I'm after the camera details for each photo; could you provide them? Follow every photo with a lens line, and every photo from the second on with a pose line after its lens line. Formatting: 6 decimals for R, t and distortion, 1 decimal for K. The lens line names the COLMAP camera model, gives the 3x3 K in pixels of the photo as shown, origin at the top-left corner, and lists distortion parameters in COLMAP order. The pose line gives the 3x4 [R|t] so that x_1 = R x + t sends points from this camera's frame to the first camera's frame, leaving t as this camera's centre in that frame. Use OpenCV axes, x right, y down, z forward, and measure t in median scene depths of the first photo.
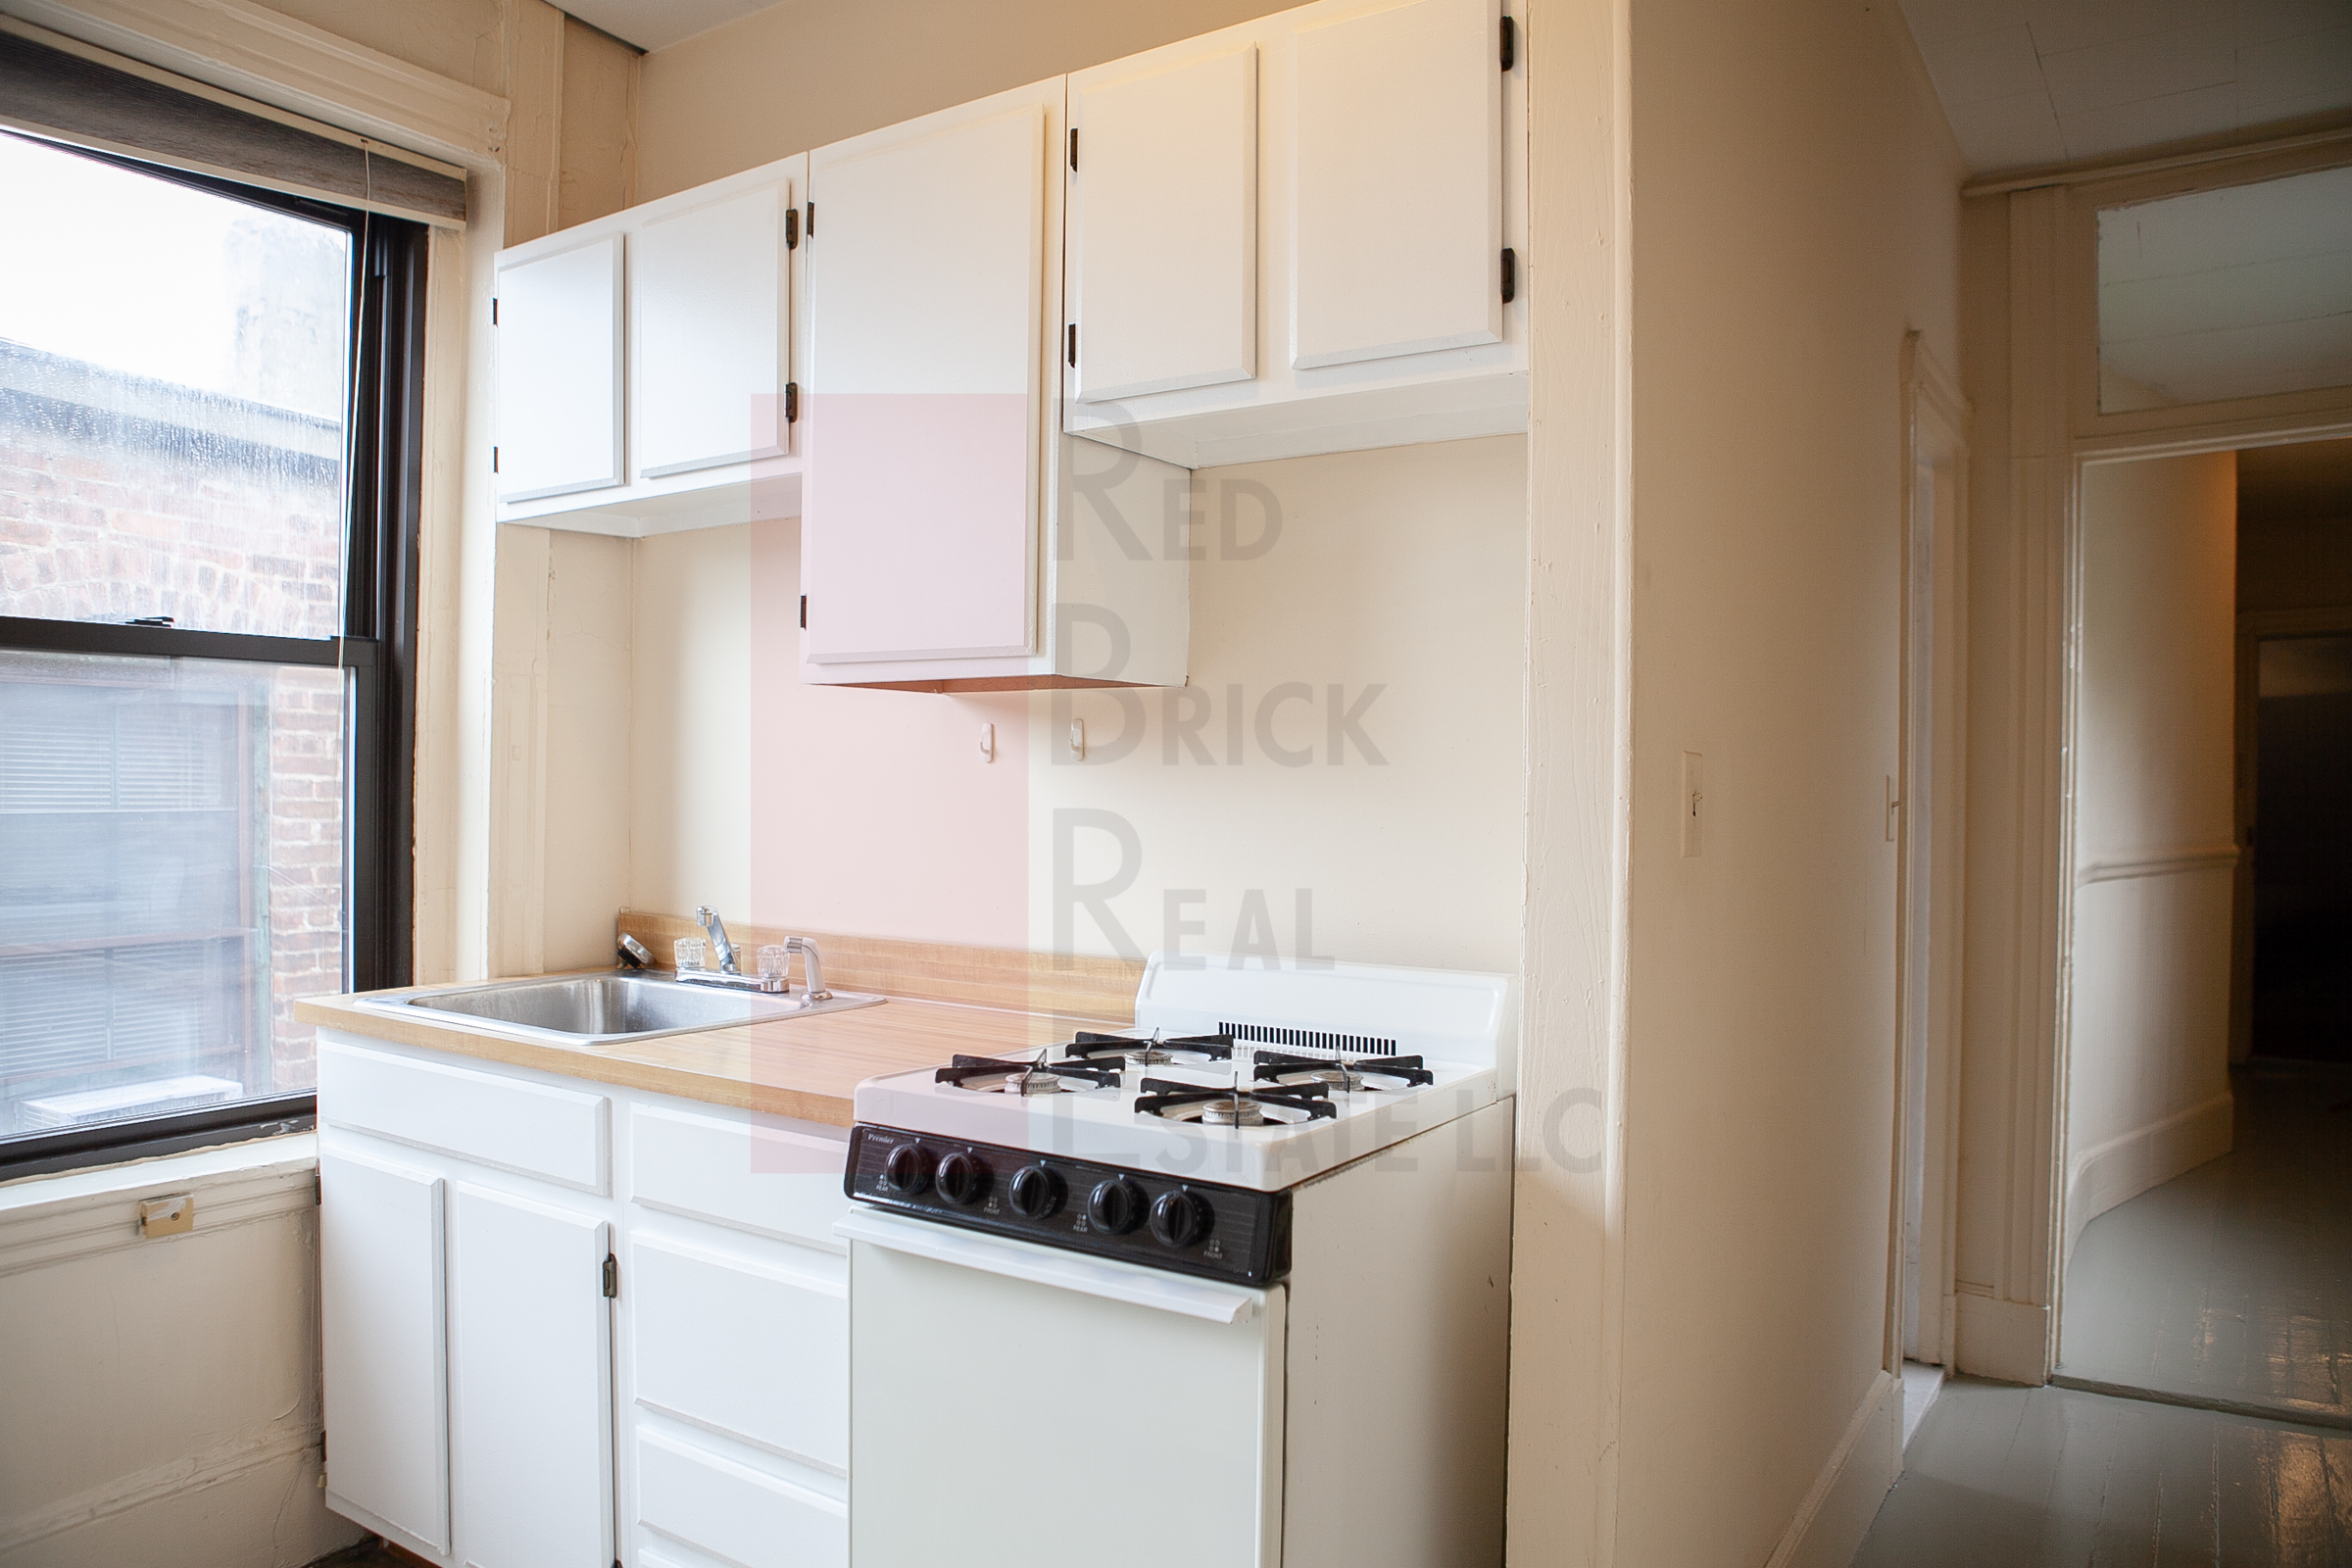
lens RADIAL K [[1643.3, 0, 1163.7], [0, 1643.3, 790.2], [0, 0, 1]] dist [-0.014328, -0.001953]
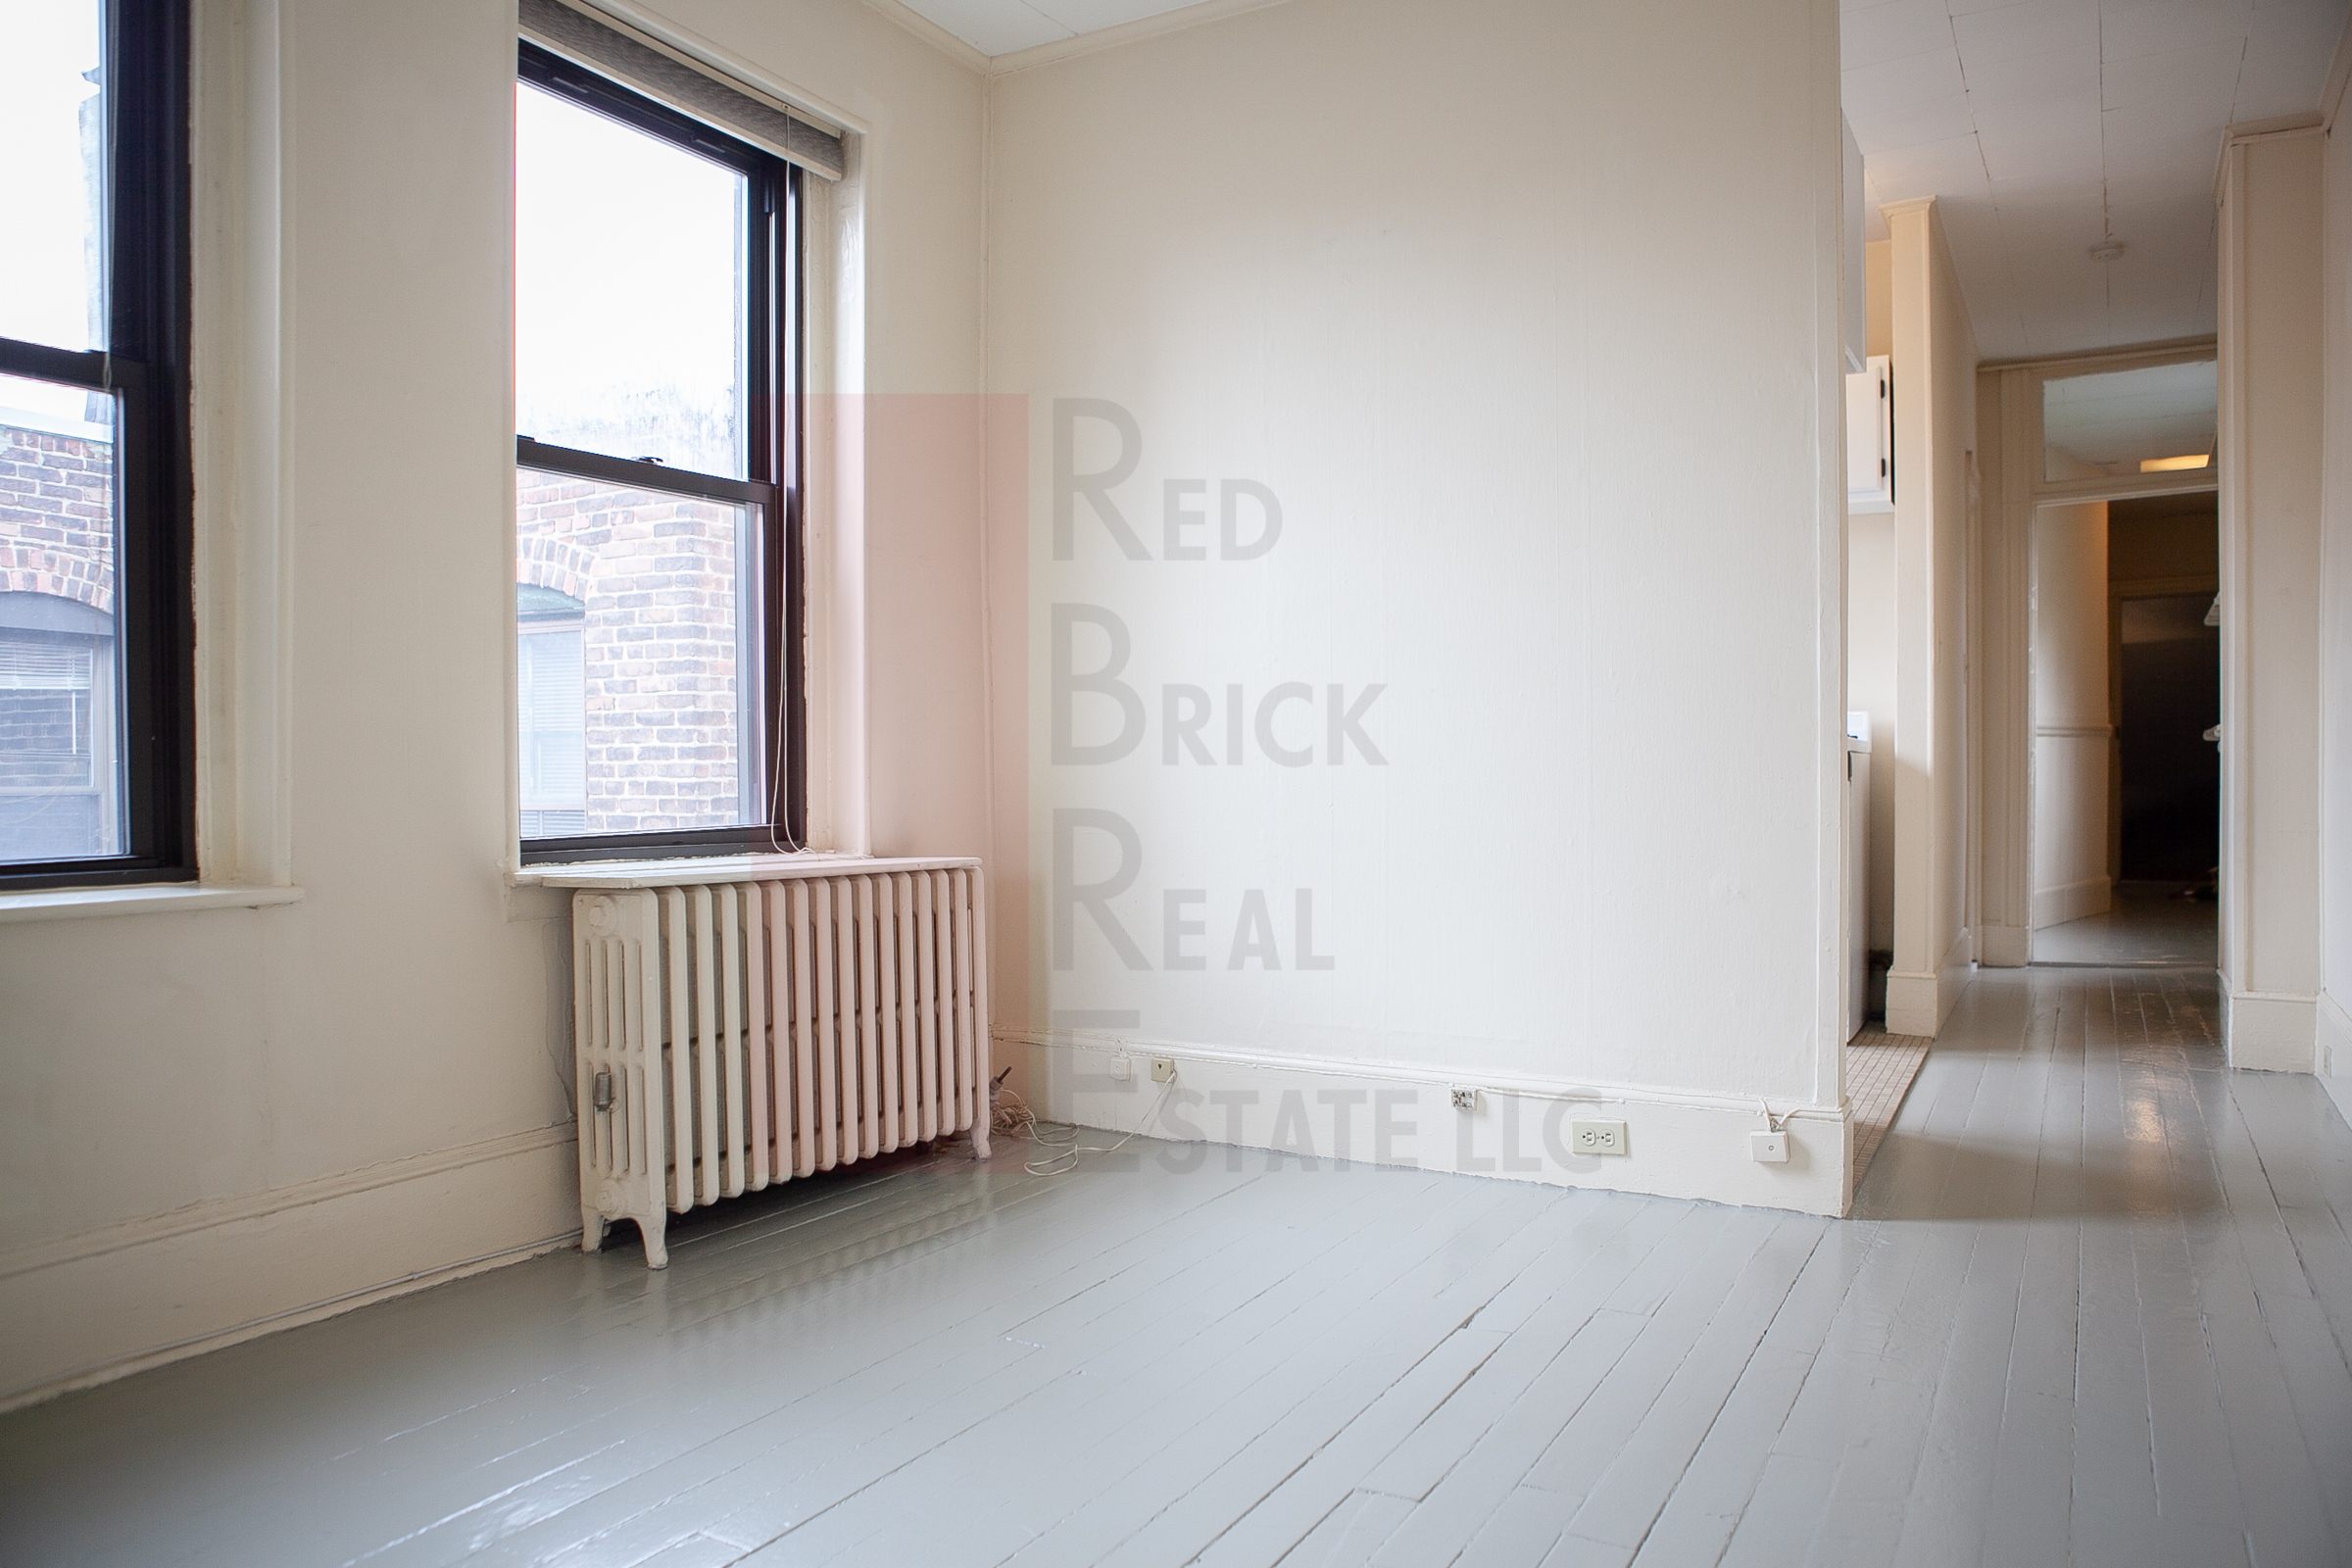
lens RADIAL K [[1643.3, 0, 1185.9], [0, 1643.3, 785.4], [0, 0, 1]] dist [-0.014328, -0.001953]
pose [[0.997394, -0.016522, 0.070233, -0.433725], [0.015965, 0.999837, 0.008479, 0.075103], [-0.070361, -0.007336, 0.997495, -0.645381]]
